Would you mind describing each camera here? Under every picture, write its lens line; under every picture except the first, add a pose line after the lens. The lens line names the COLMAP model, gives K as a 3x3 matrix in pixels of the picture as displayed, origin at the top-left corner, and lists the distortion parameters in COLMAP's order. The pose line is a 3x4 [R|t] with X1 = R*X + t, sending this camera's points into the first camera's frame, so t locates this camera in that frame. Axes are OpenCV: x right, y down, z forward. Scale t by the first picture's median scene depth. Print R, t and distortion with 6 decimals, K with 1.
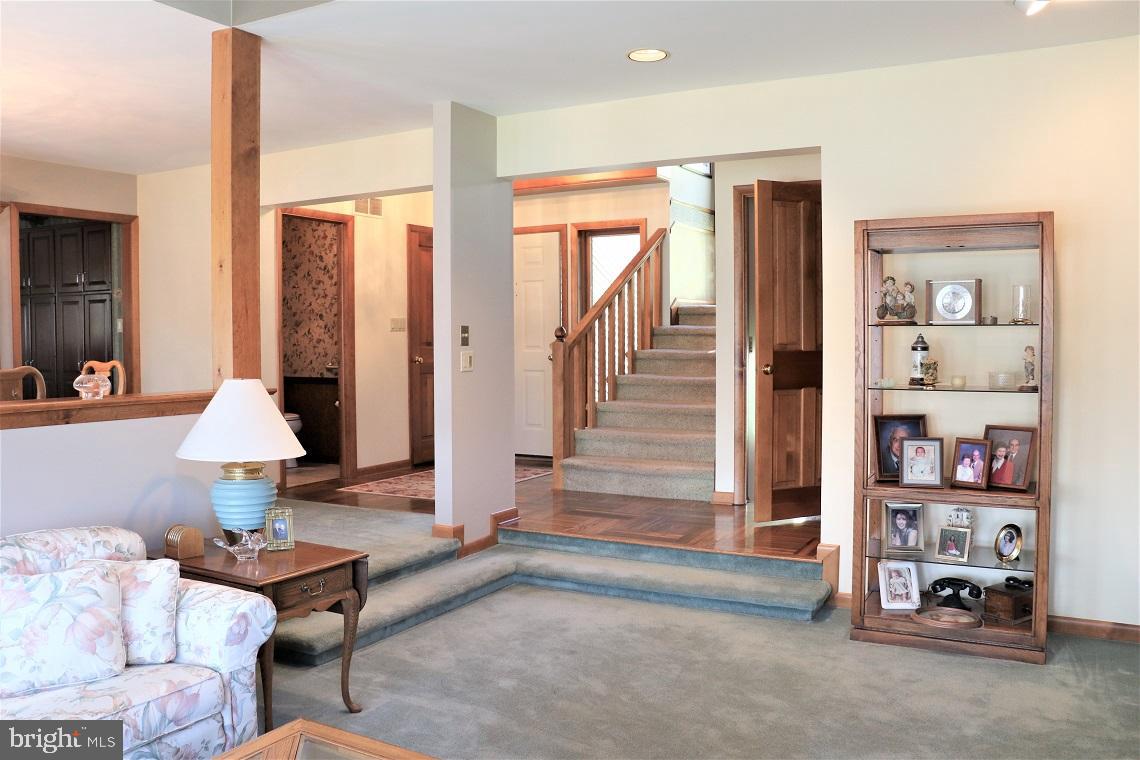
lens RADIAL K [[953.7, 0, 570.0], [0, 953.7, 377.0], [0, 0, 1]] dist [-0.141244, 0.075900]
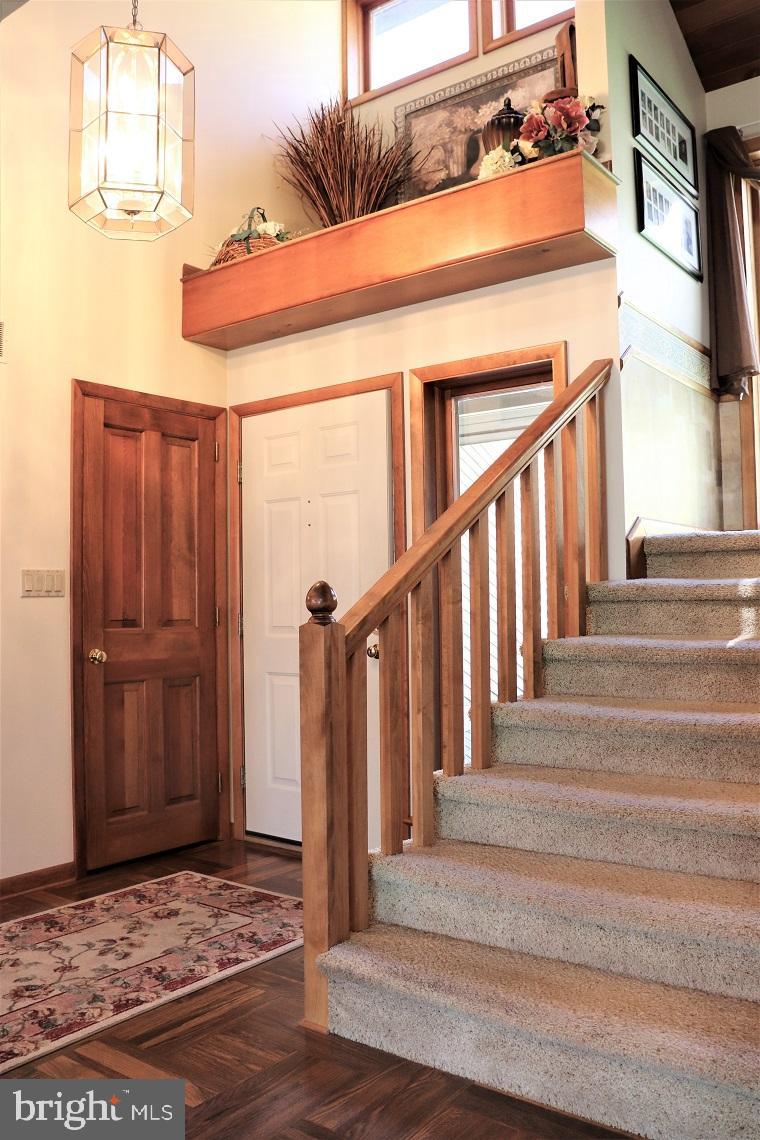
lens RADIAL K [[953.7, 0, 380.9], [0, 953.7, 569.3], [0, 0, 1]] dist [-0.141244, 0.075900]
pose [[0.989681, -0.012447, -0.142748, 0.057644], [0.001276, 0.996946, -0.078081, -0.026108], [0.143284, 0.077093, 0.986674, 0.575035]]
